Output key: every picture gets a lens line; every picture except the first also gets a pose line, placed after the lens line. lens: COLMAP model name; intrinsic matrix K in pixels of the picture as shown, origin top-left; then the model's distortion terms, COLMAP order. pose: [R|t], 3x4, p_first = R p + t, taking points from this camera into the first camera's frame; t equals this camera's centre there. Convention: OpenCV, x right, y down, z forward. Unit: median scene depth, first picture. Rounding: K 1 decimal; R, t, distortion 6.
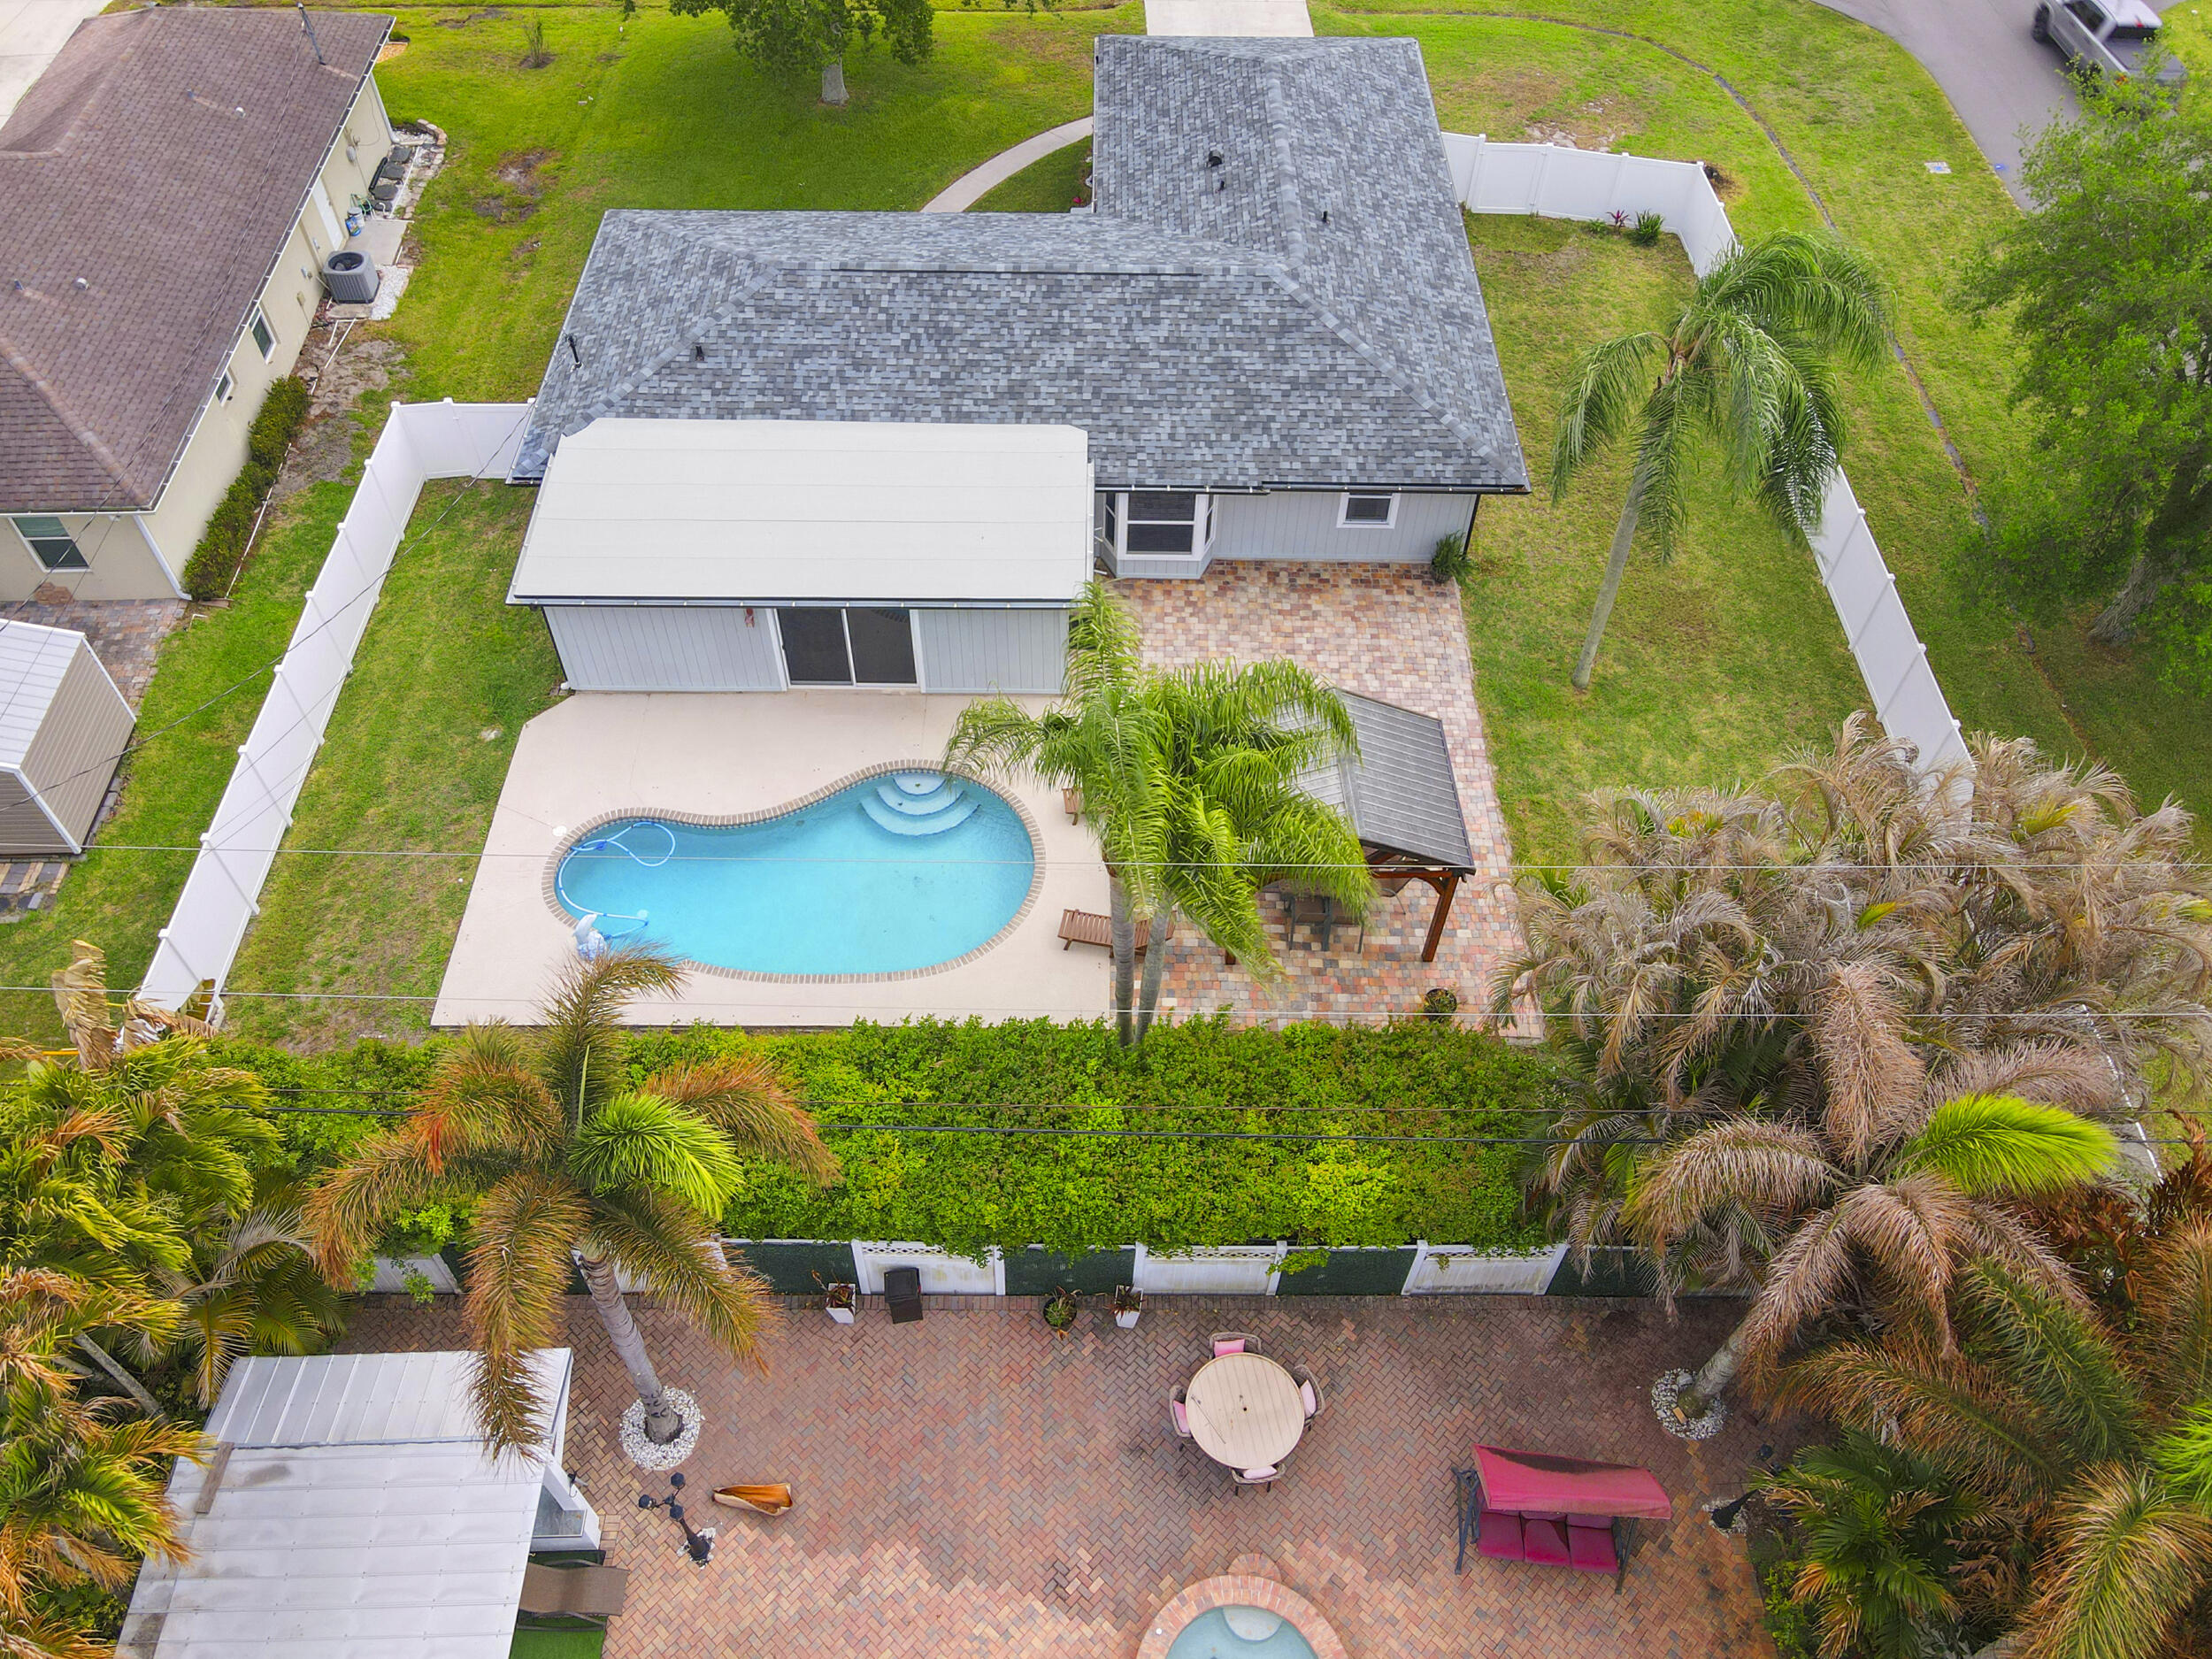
lens RADIAL K [[1609.8, 0, 1094.6], [0, 1609.8, 830.1], [0, 0, 1]] dist [0.026435, 0.005618]
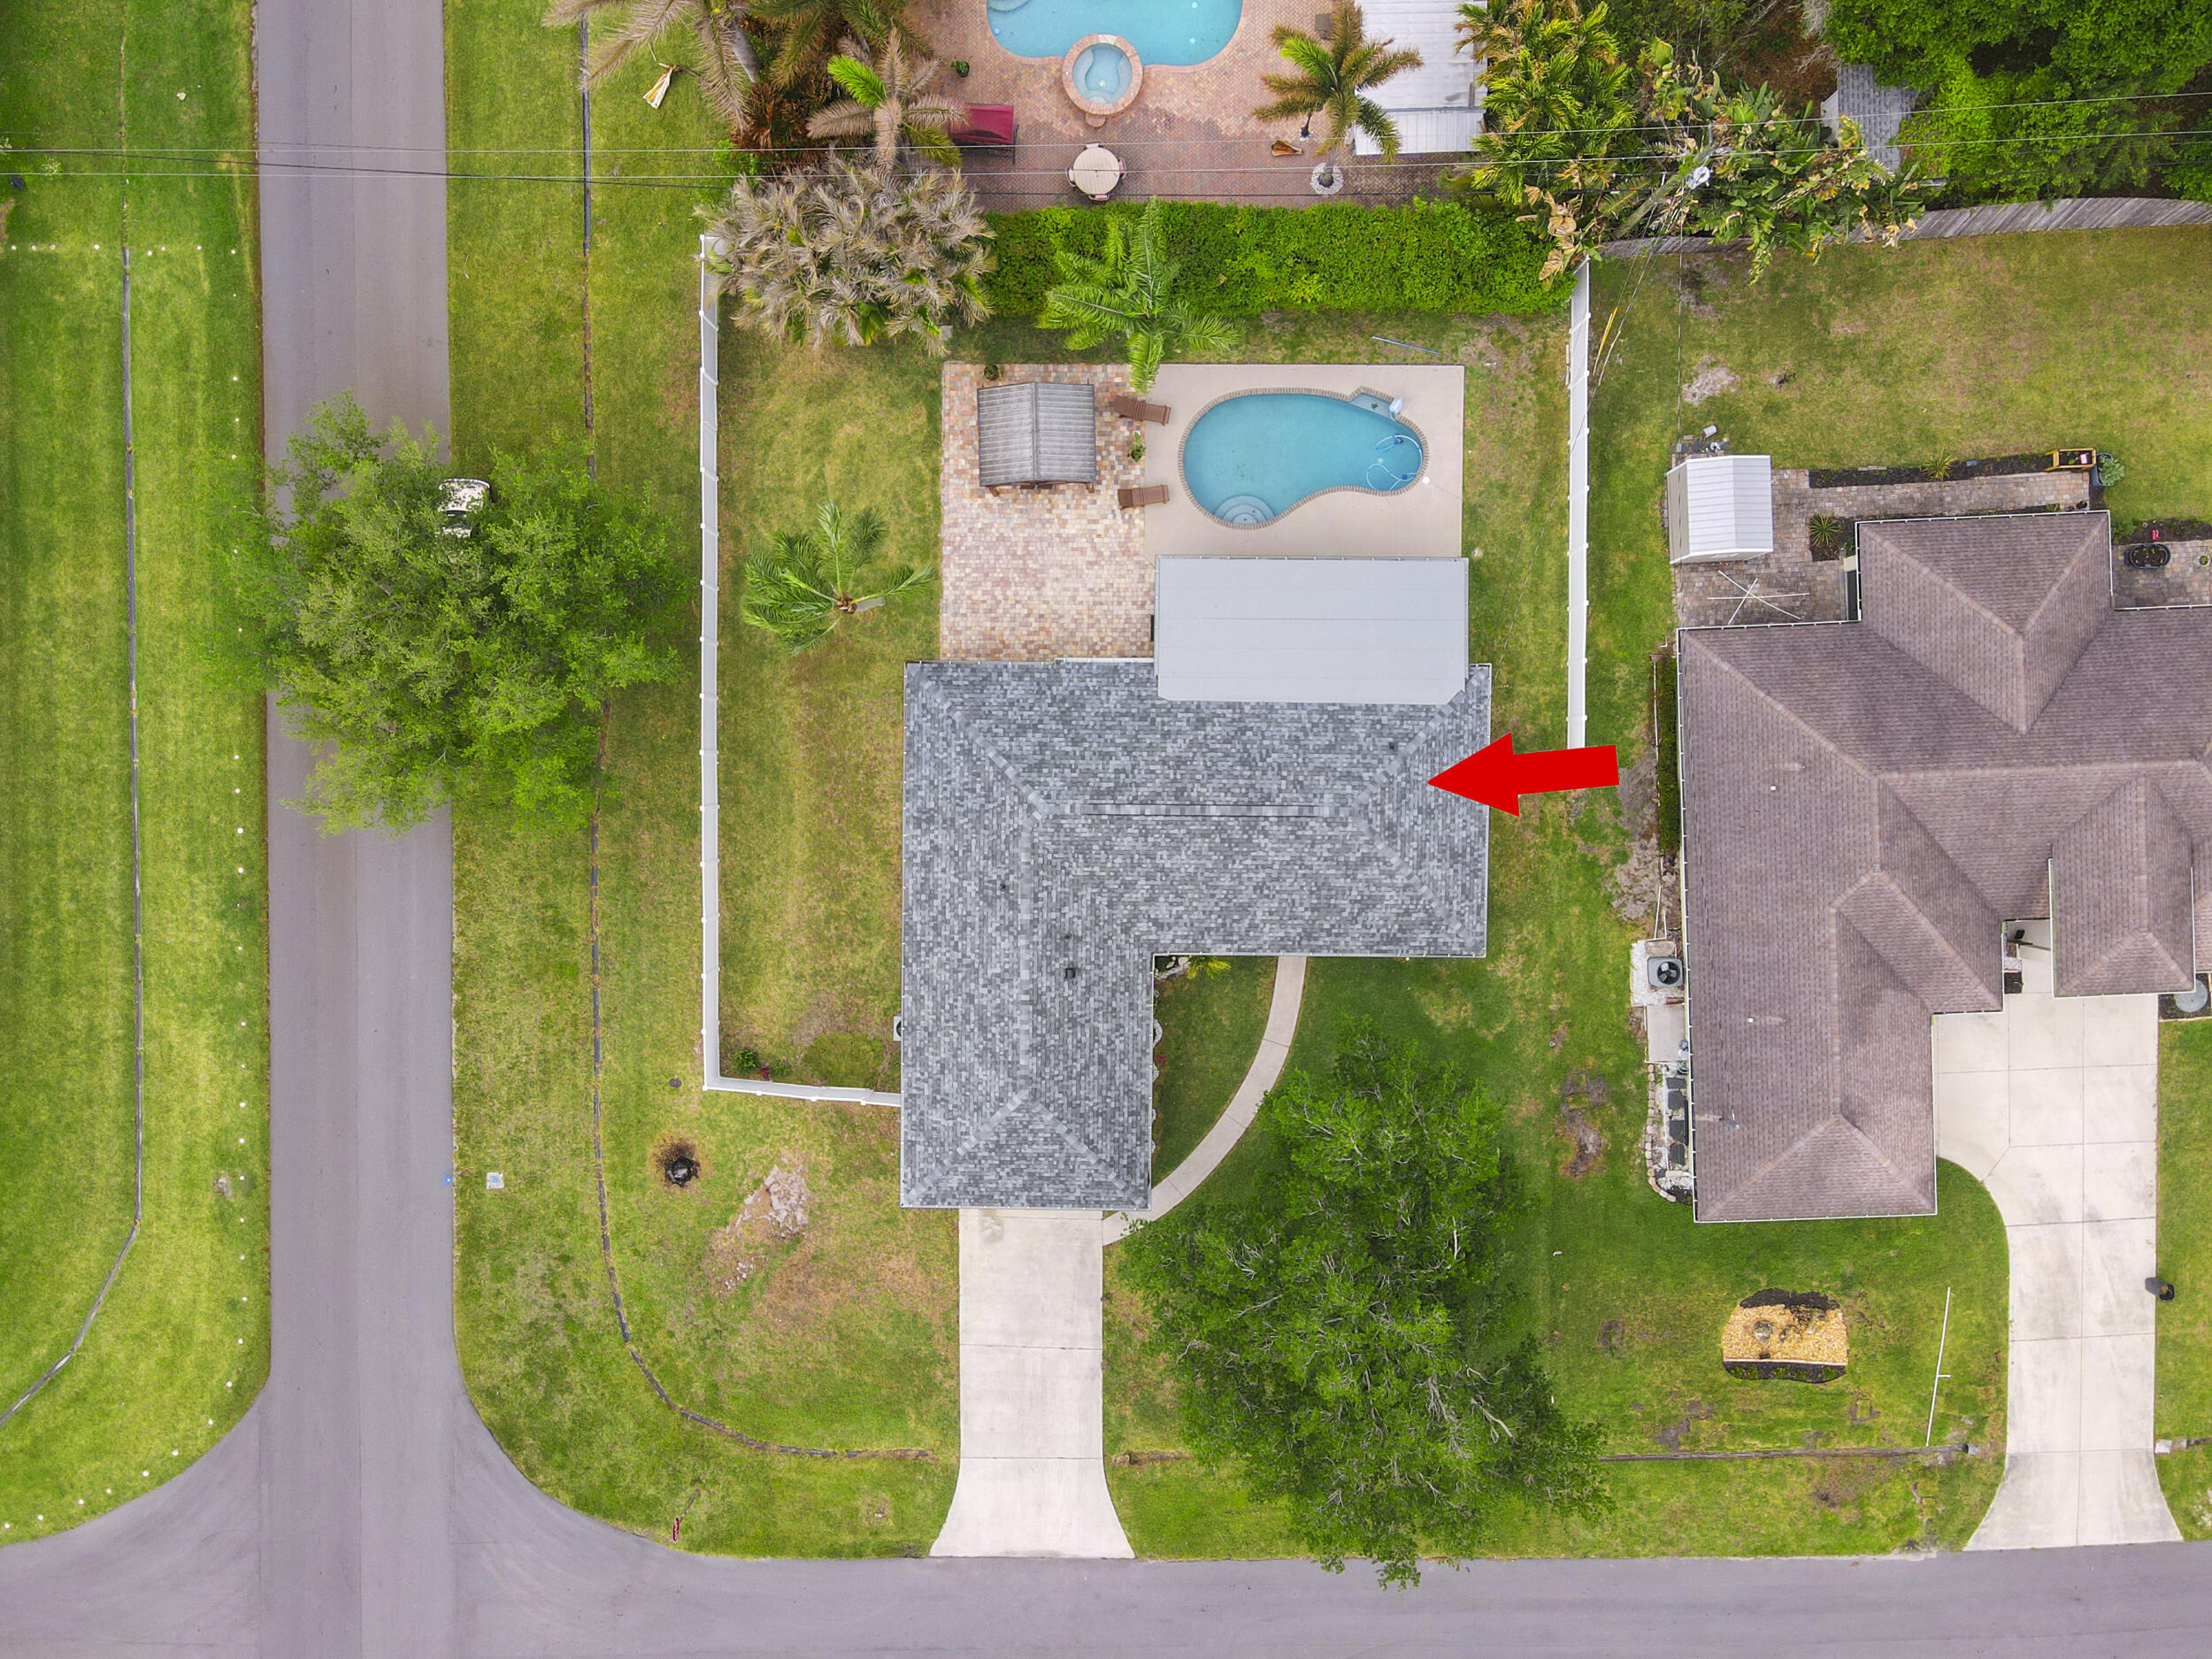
lens RADIAL K [[1609.8, 0, 1096.7], [0, 1609.8, 830.4], [0, 0, 1]] dist [0.026435, 0.005618]
pose [[-0.999981, -0.005449, 0.002940, 0.054623], [0.006108, -0.790540, 0.612380, -1.391595], [-0.001012, 0.612386, 0.790558, -0.260279]]
